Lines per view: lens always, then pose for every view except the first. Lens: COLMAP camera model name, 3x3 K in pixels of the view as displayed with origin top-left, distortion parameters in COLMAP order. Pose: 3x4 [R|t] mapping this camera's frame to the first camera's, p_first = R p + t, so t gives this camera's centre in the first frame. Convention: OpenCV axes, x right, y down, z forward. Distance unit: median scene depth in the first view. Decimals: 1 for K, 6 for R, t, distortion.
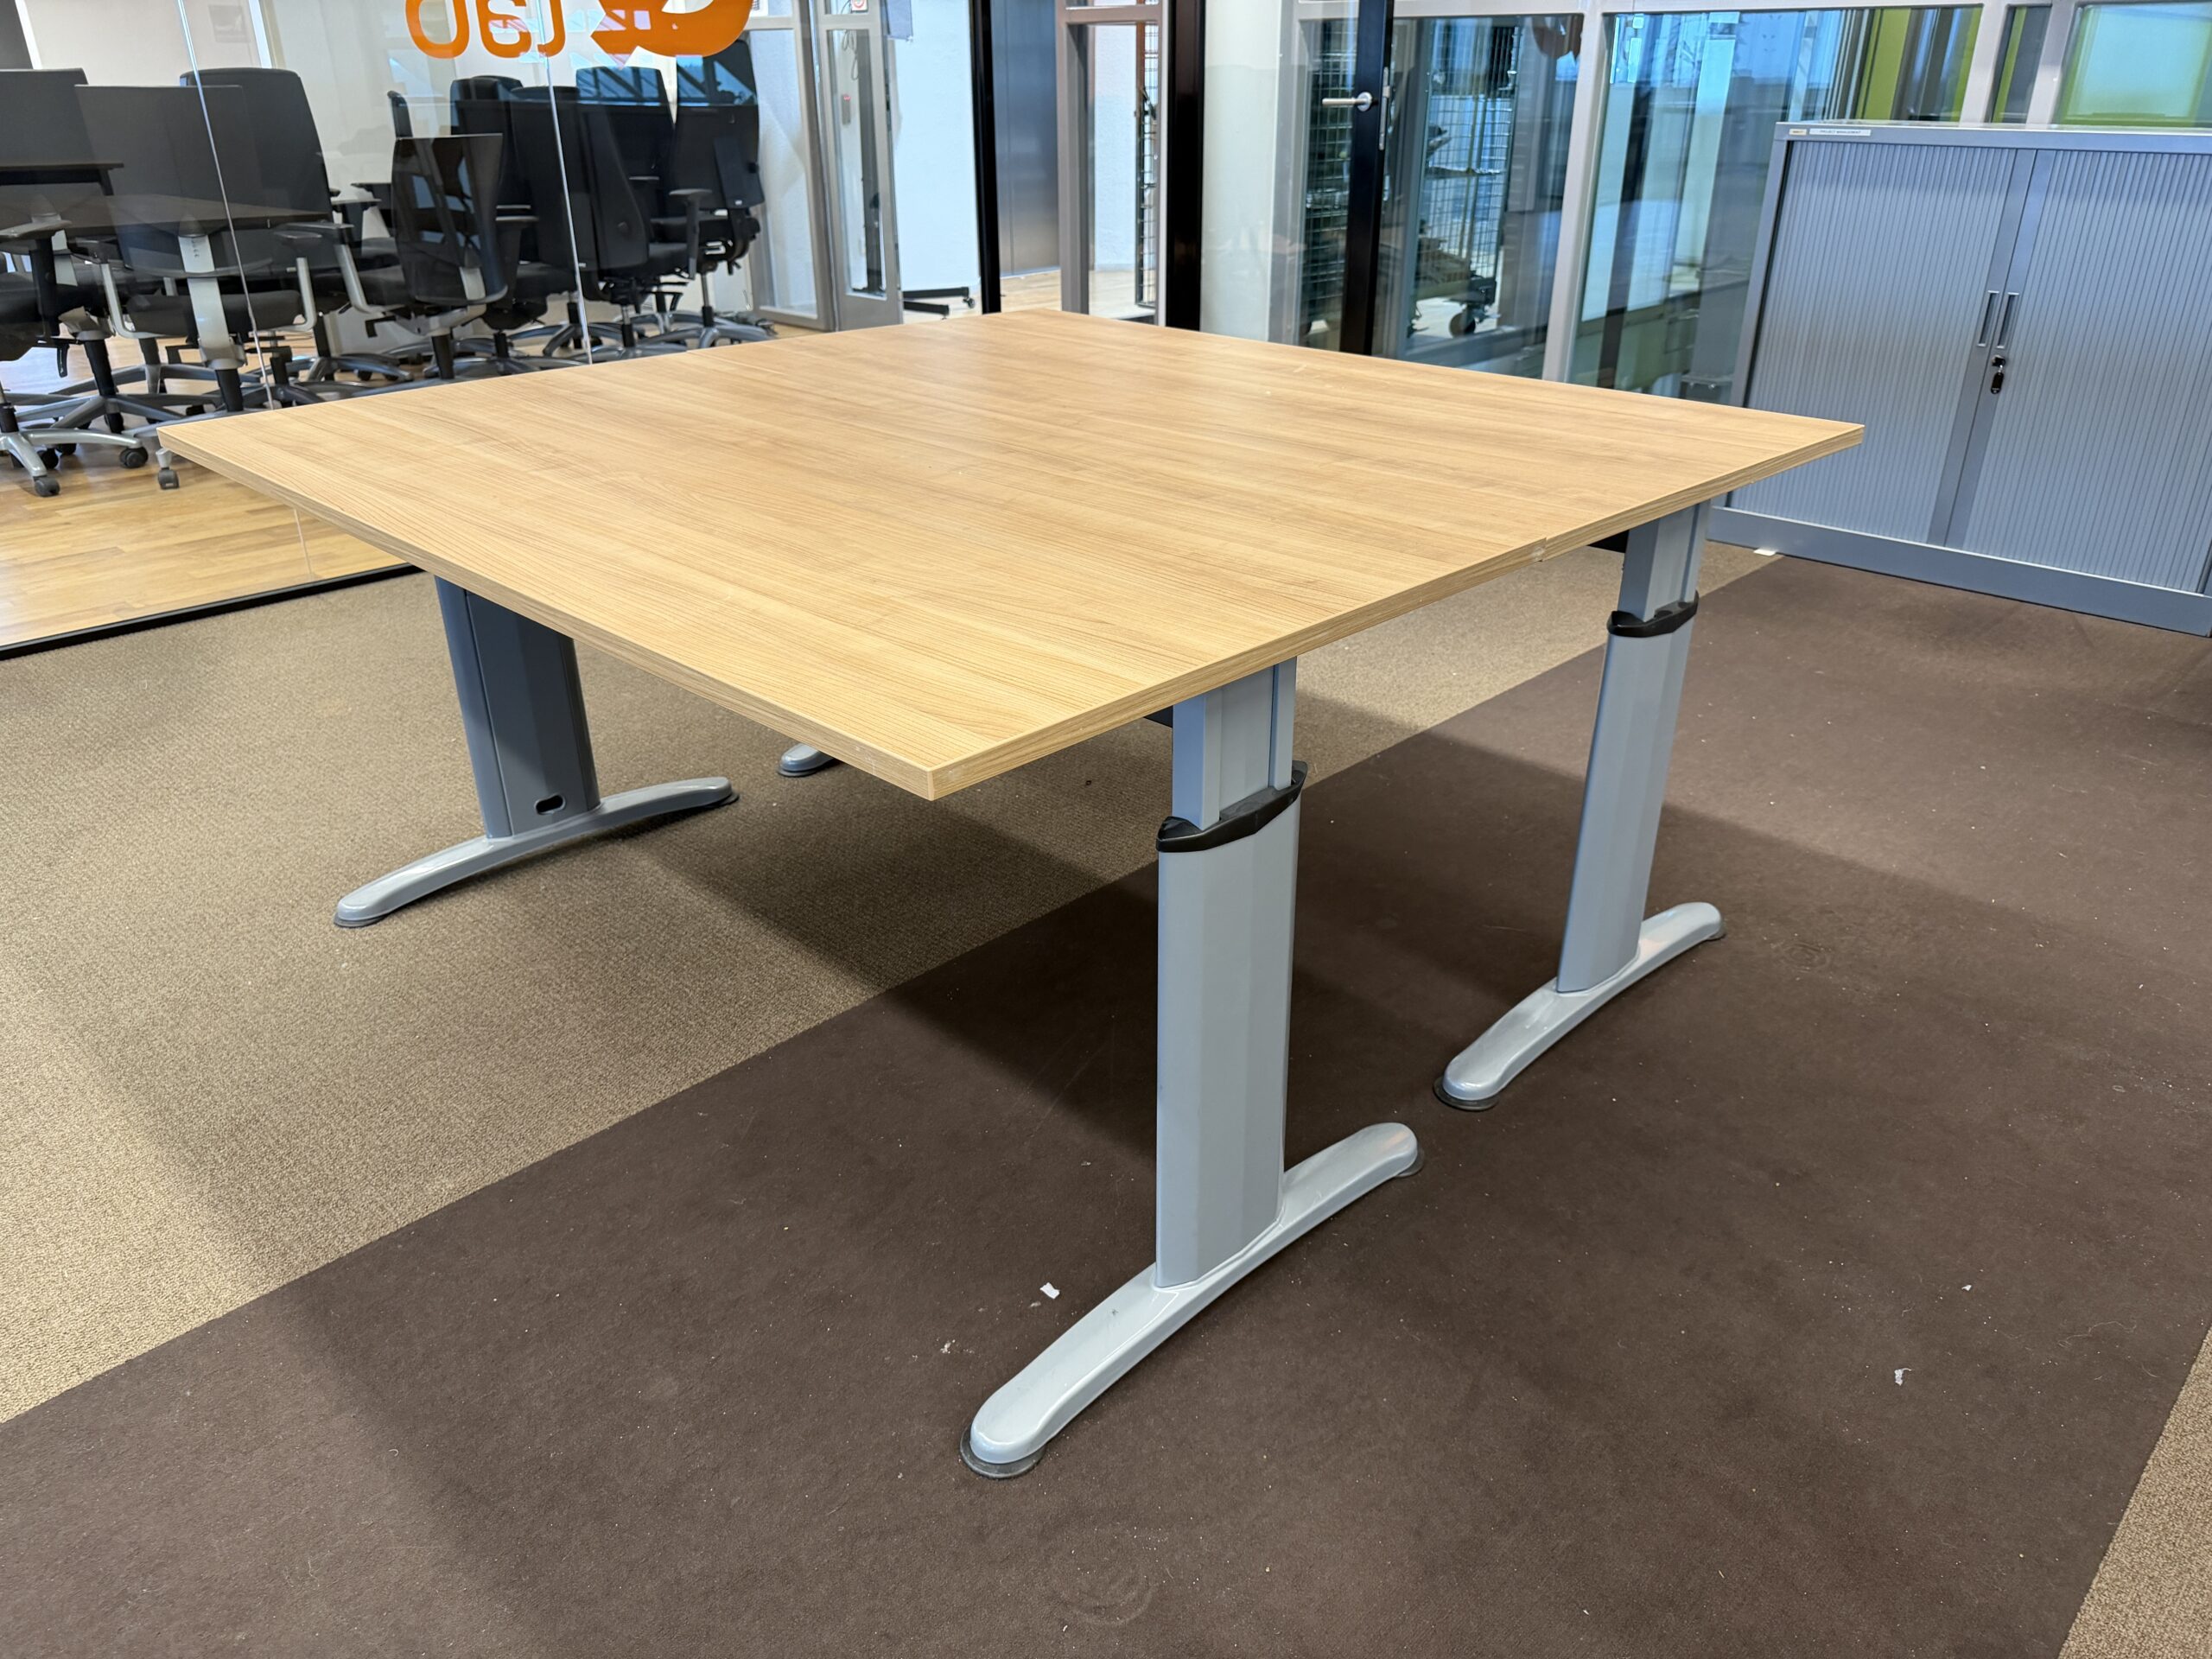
lens RADIAL K [[1588.4, 0, 1109.7], [0, 1588.4, 814.4], [0, 0, 1]] dist [0.003661, -0.002771]
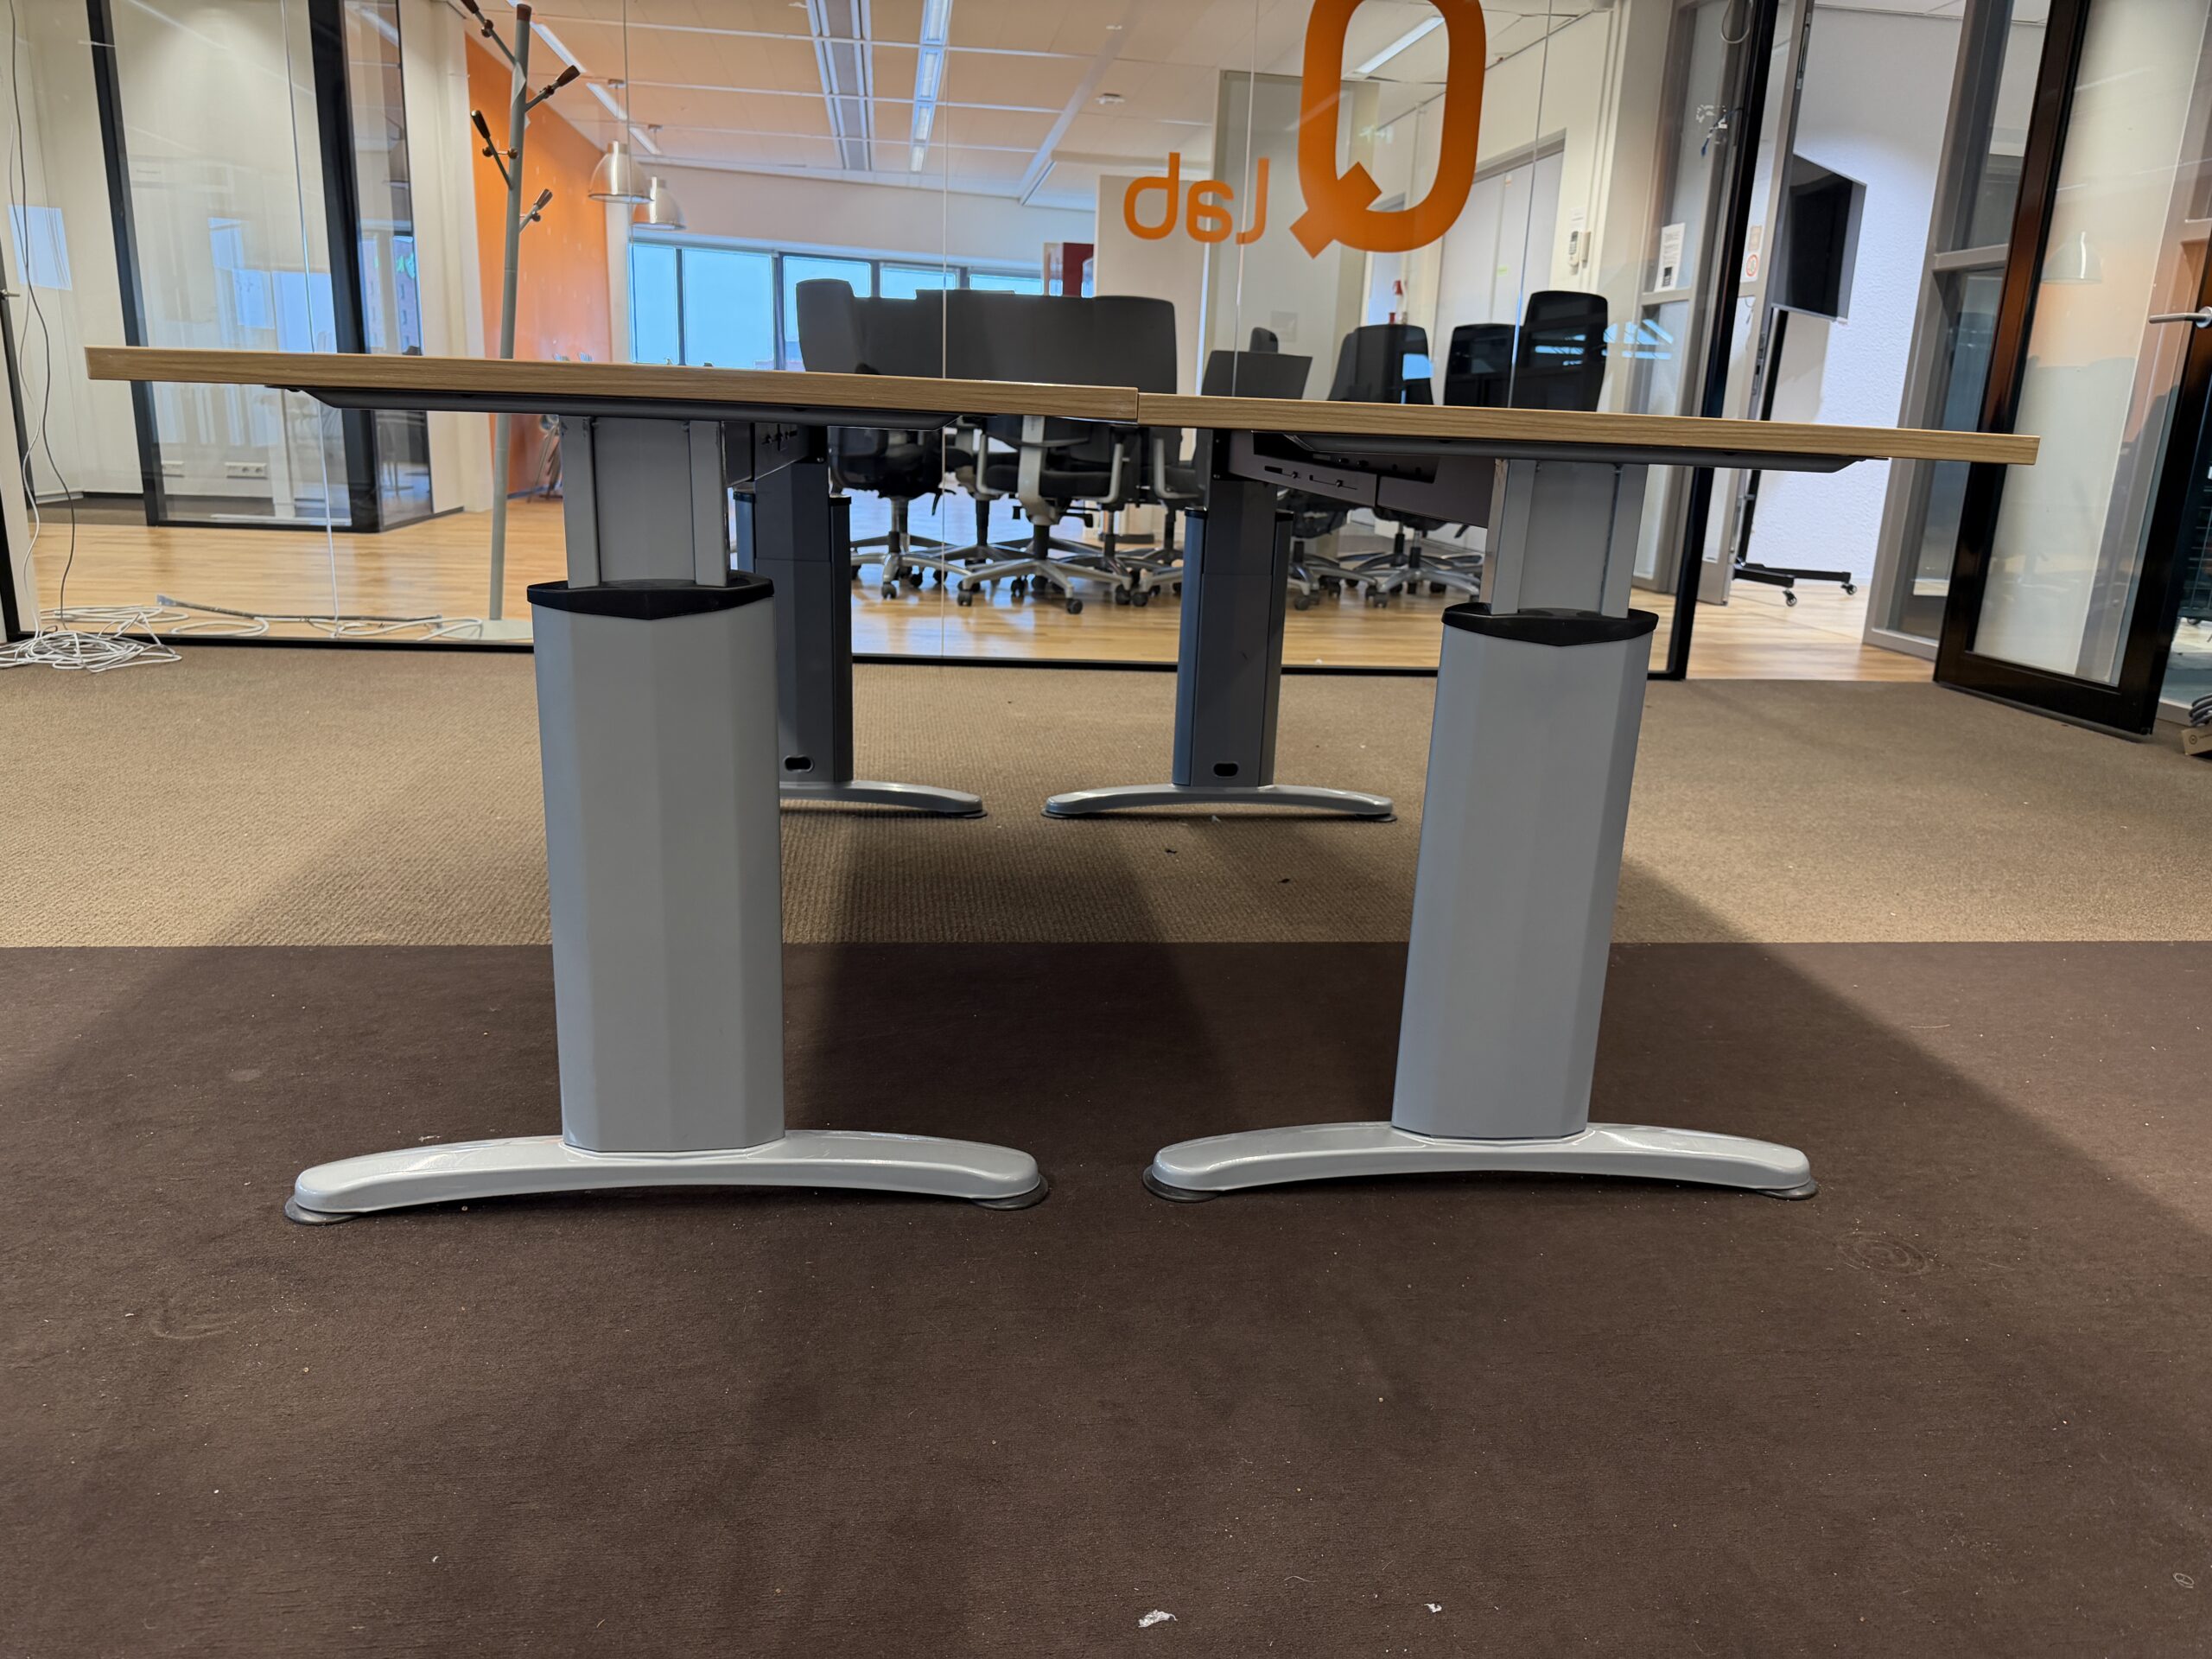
lens RADIAL K [[1575.1, 0, 1113.0], [0, 1575.1, 822.7], [0, 0, 1]] dist [0.028752, -0.036193]
pose [[0.779571, 0.189906, -0.596829, 0.733287], [-0.304868, 0.947469, -0.096737, 0.109437], [0.547106, 0.257367, 0.796515, 0.377544]]
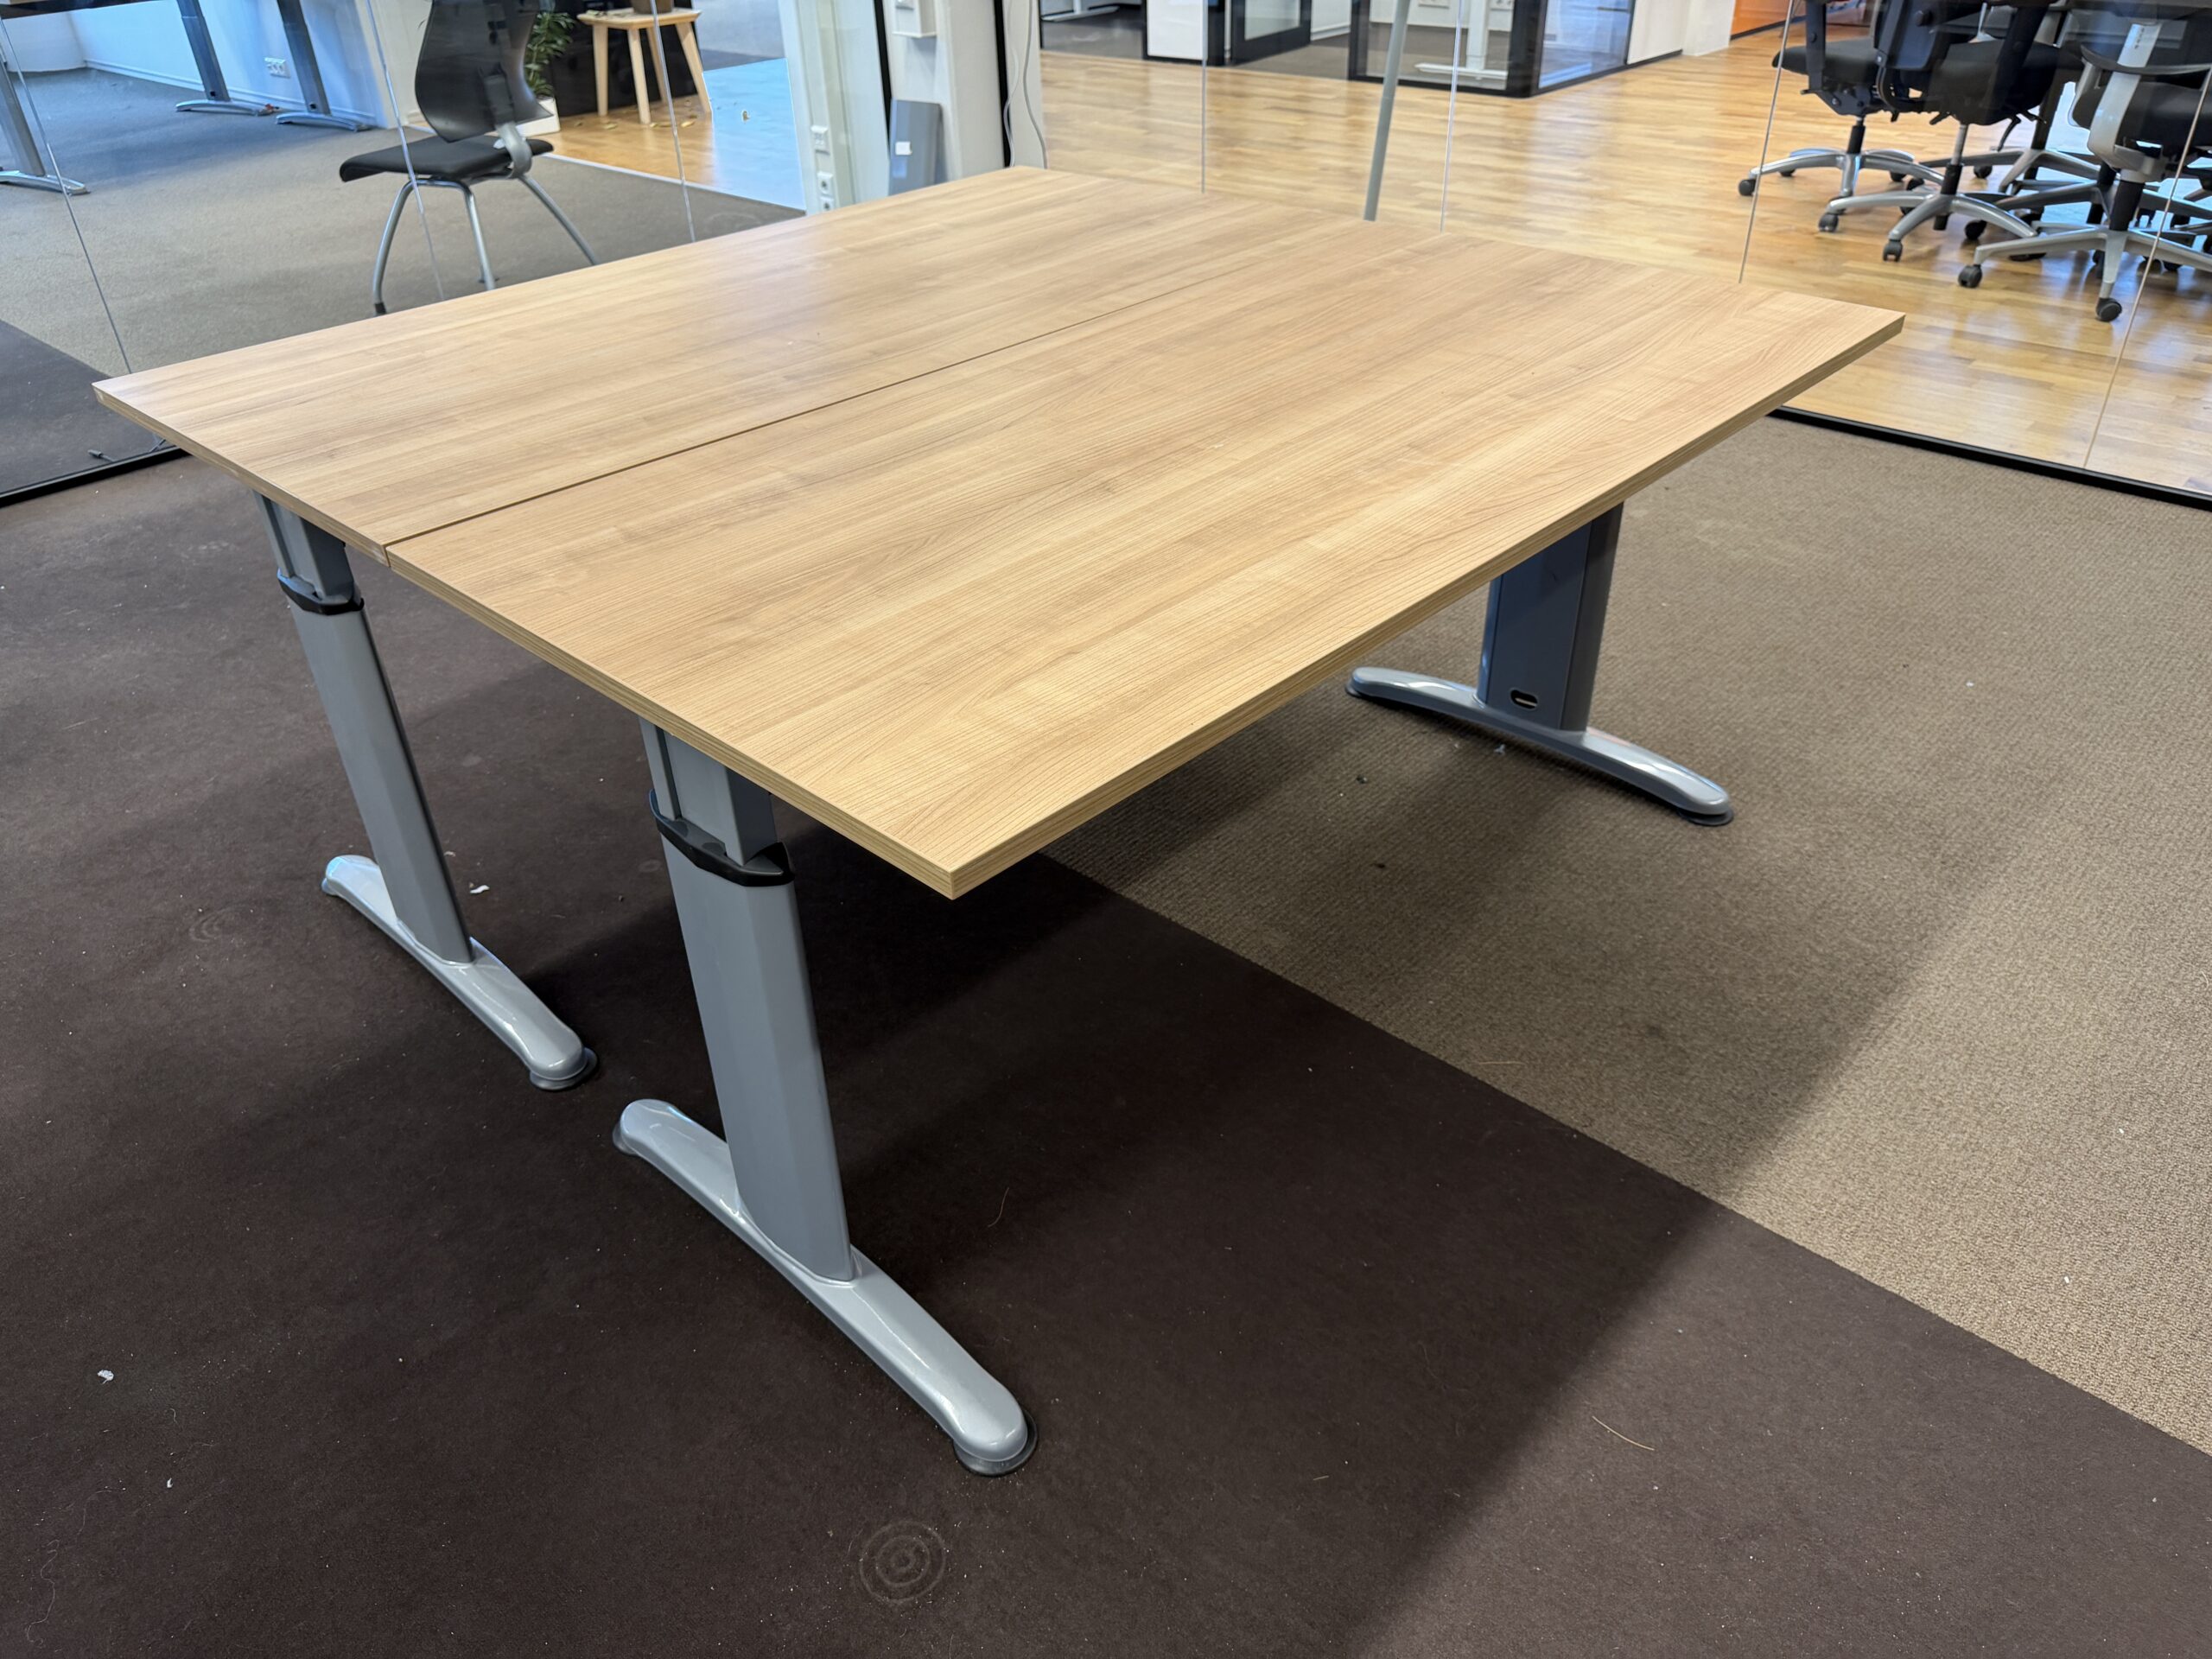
lens RADIAL K [[1559.2, 0, 1103.5], [0, 1559.2, 829.6], [0, 0, 1]] dist [0.033405, -0.038747]
pose [[0.021318, 0.554139, -0.832151, 1.061647], [-0.401049, 0.767177, 0.500599, -0.628642], [0.915809, 0.323061, 0.238591, 1.136132]]
